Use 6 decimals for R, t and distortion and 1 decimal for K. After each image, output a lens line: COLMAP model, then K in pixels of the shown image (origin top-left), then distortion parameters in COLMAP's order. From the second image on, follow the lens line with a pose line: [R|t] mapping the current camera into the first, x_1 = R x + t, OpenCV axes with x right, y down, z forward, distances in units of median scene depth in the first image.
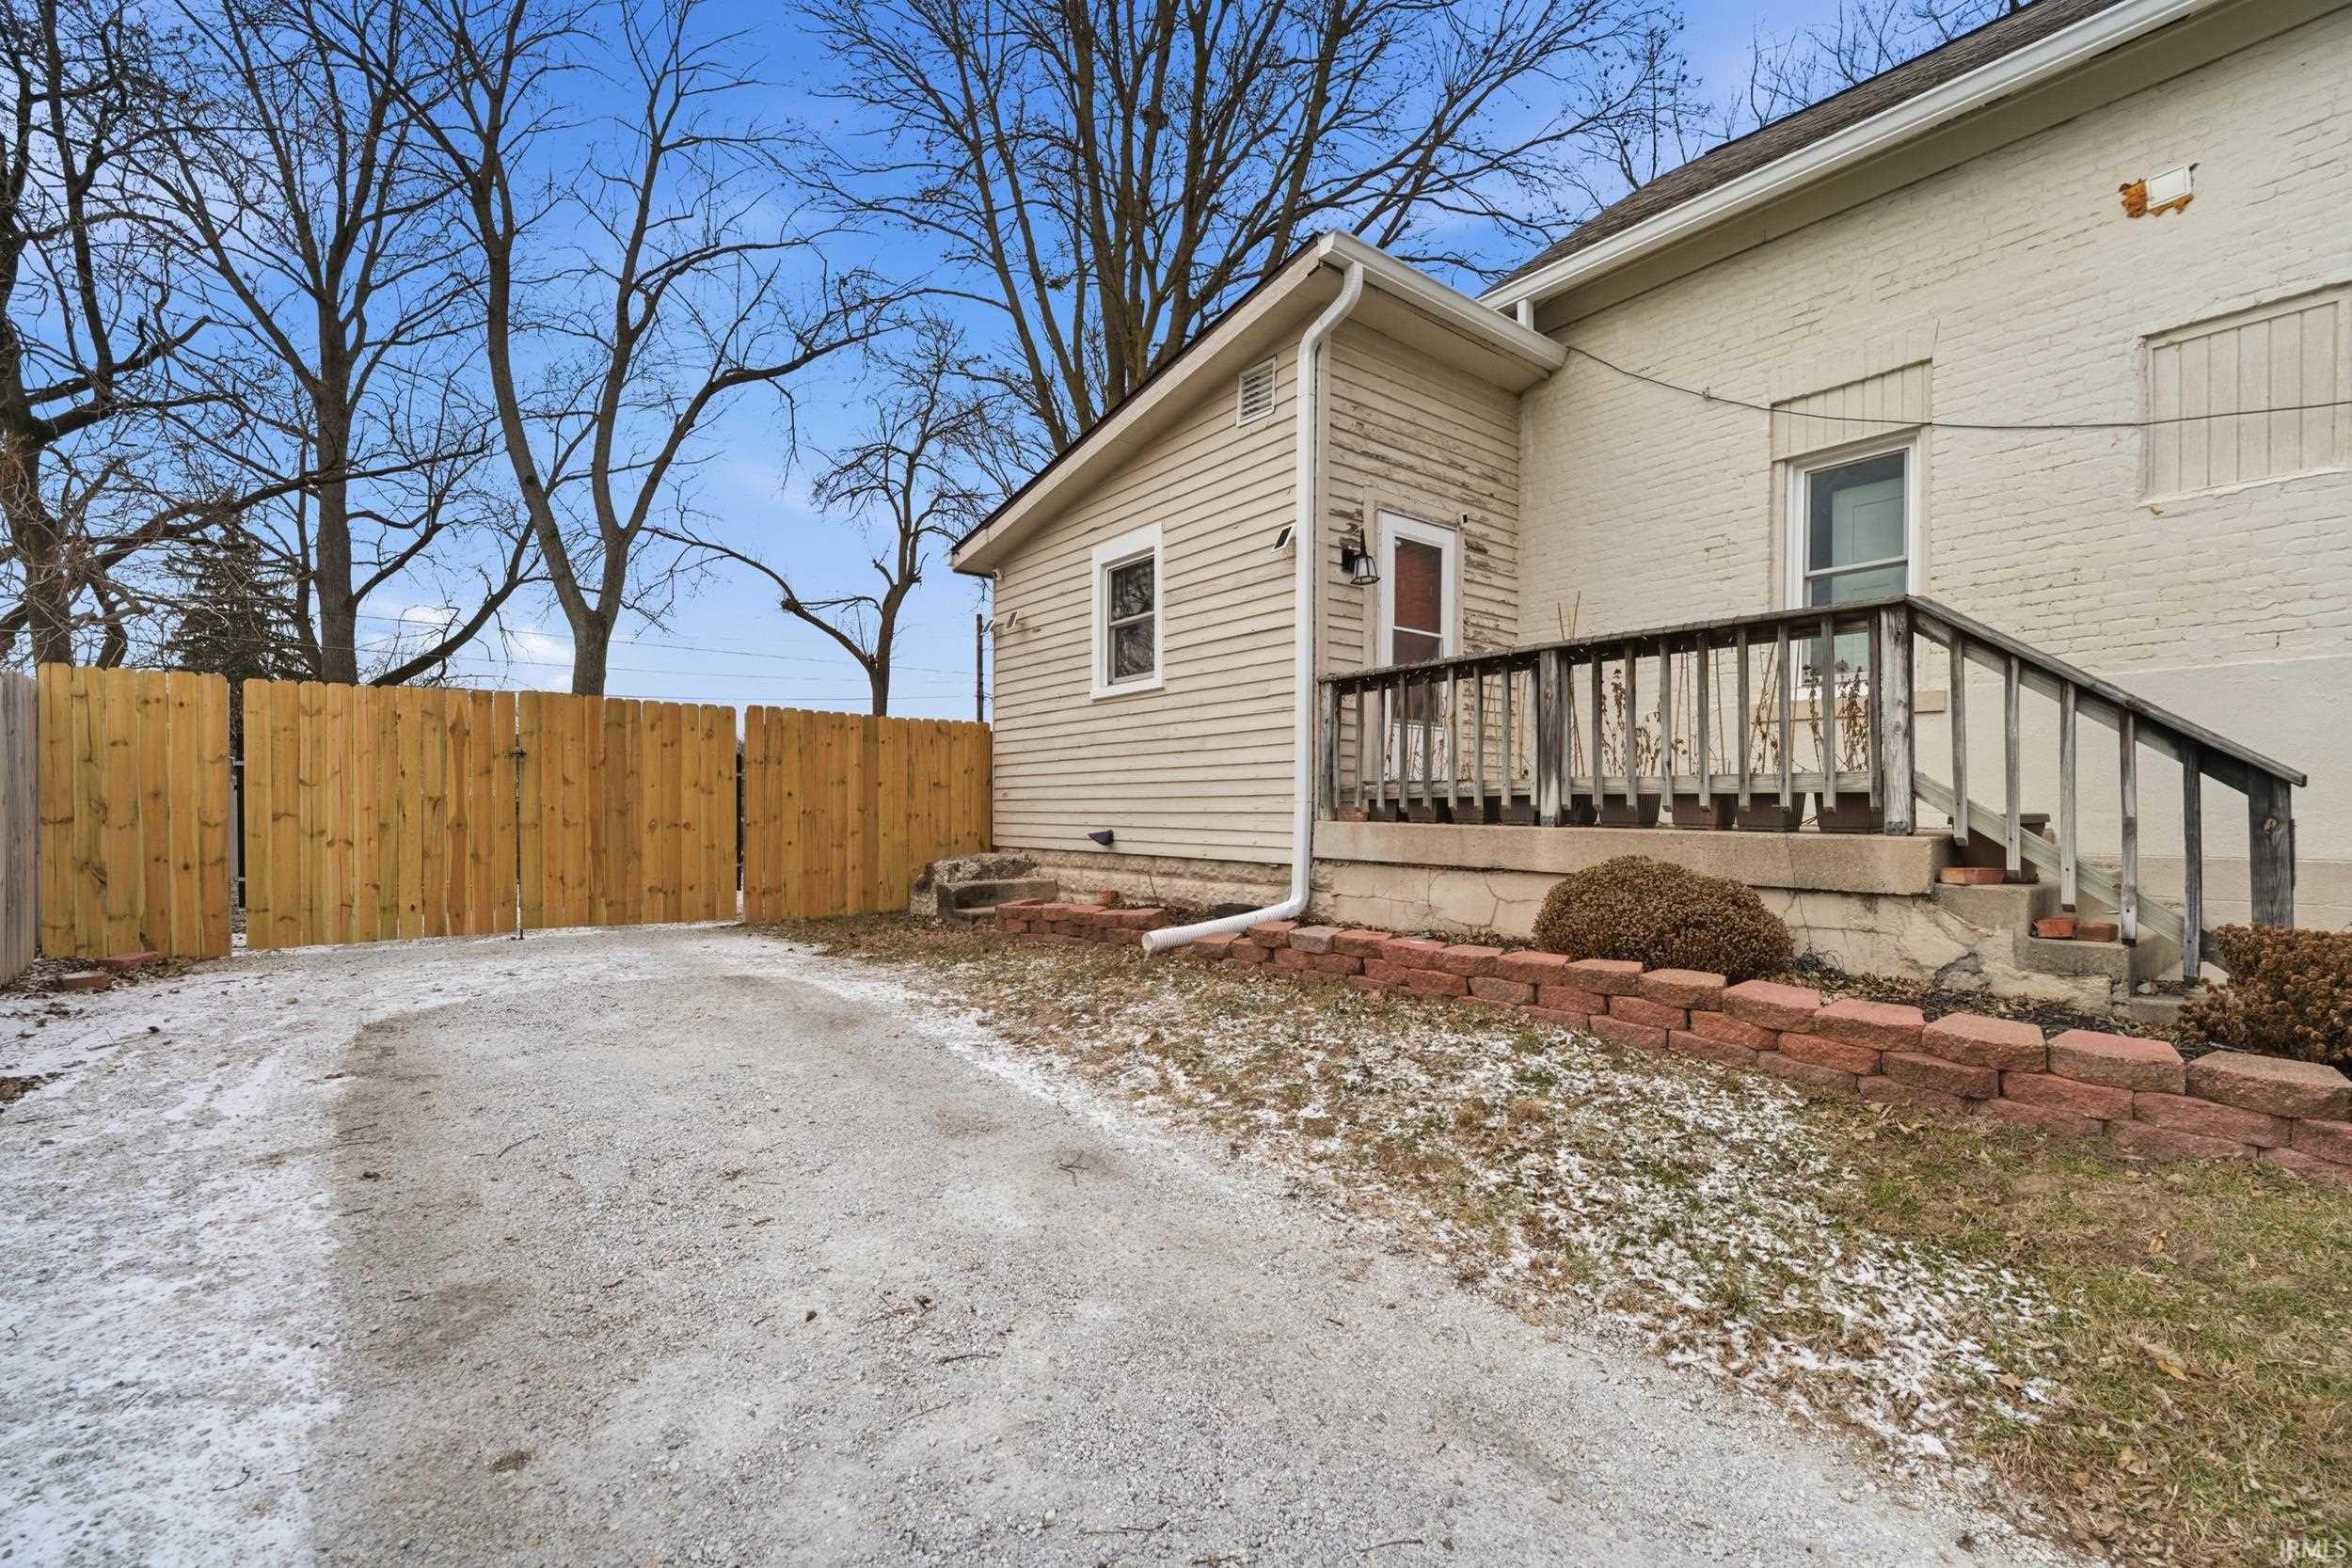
lens RADIAL K [[975.3, 0, 1175.8], [0, 975.3, 826.2], [0, 0, 1]] dist [0.001130, -0.009569]
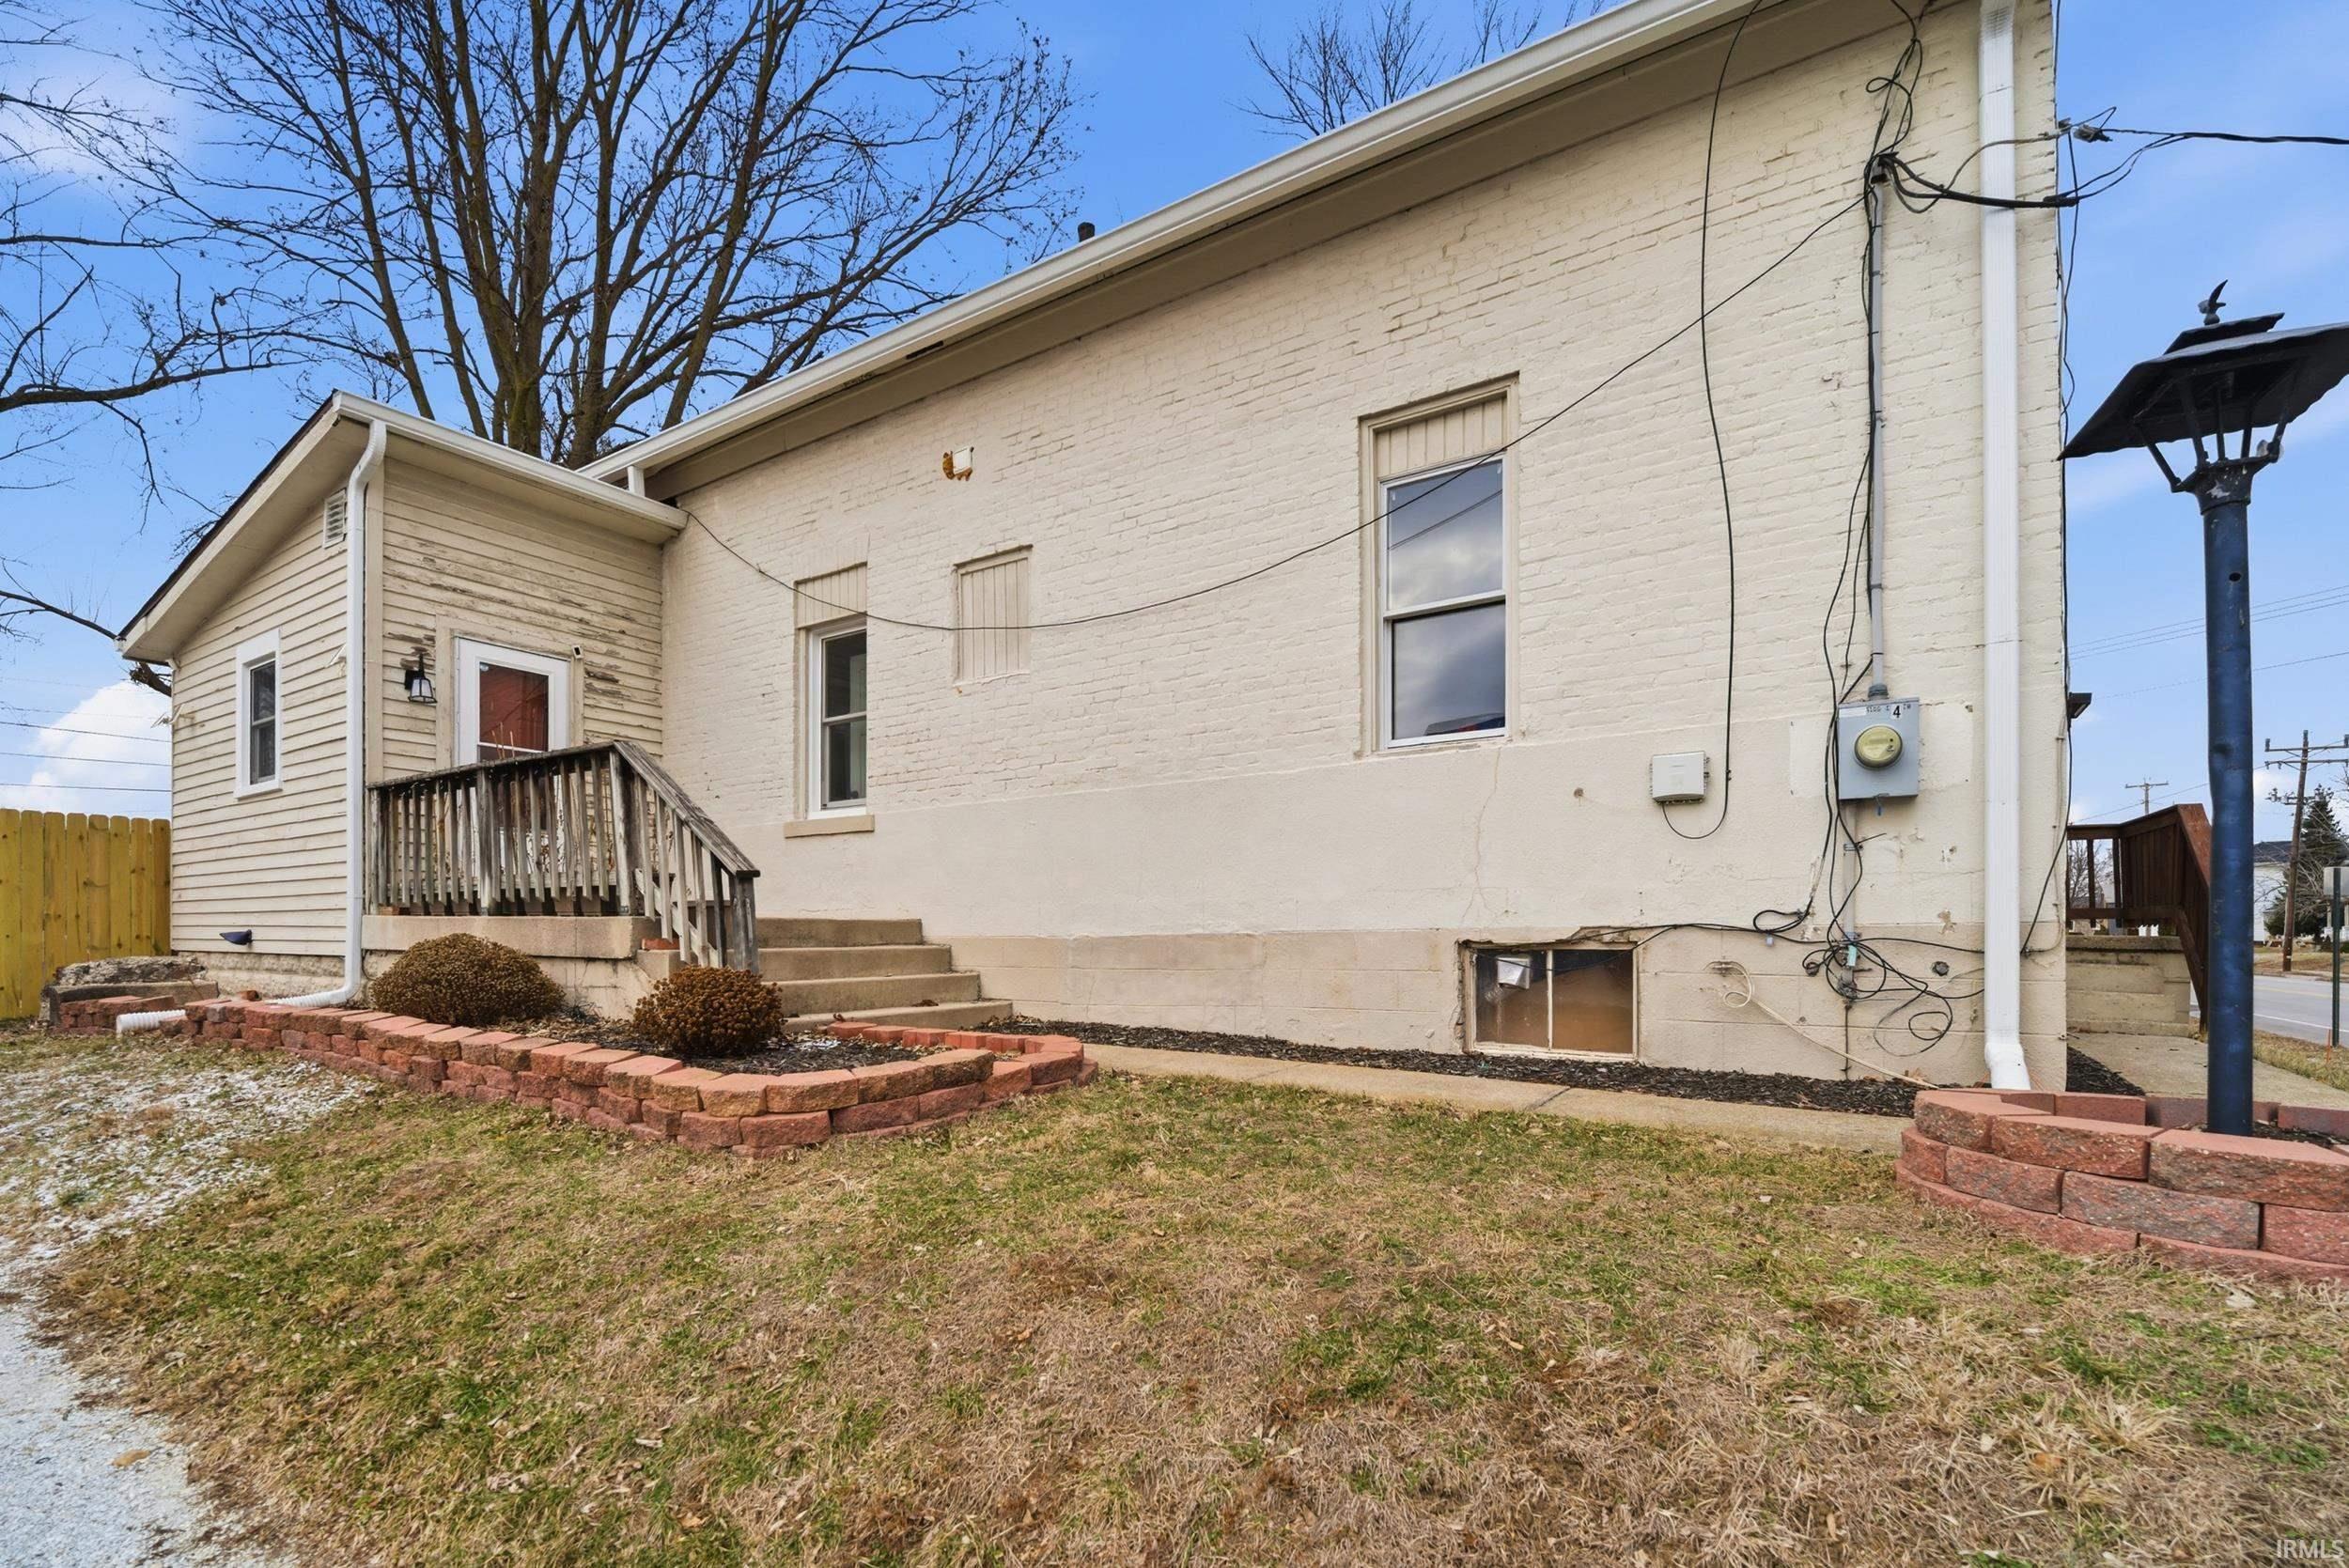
lens RADIAL K [[1027.6, 0, 1170.0], [0, 1027.6, 940.0], [0, 0, 1]] dist [-0.011072, -0.000440]
pose [[0.942555, -0.003470, 0.334034, 0.555206], [0.006163, 0.999956, -0.007002, 0.032498], [-0.333995, 0.008658, 0.942535, -0.348179]]
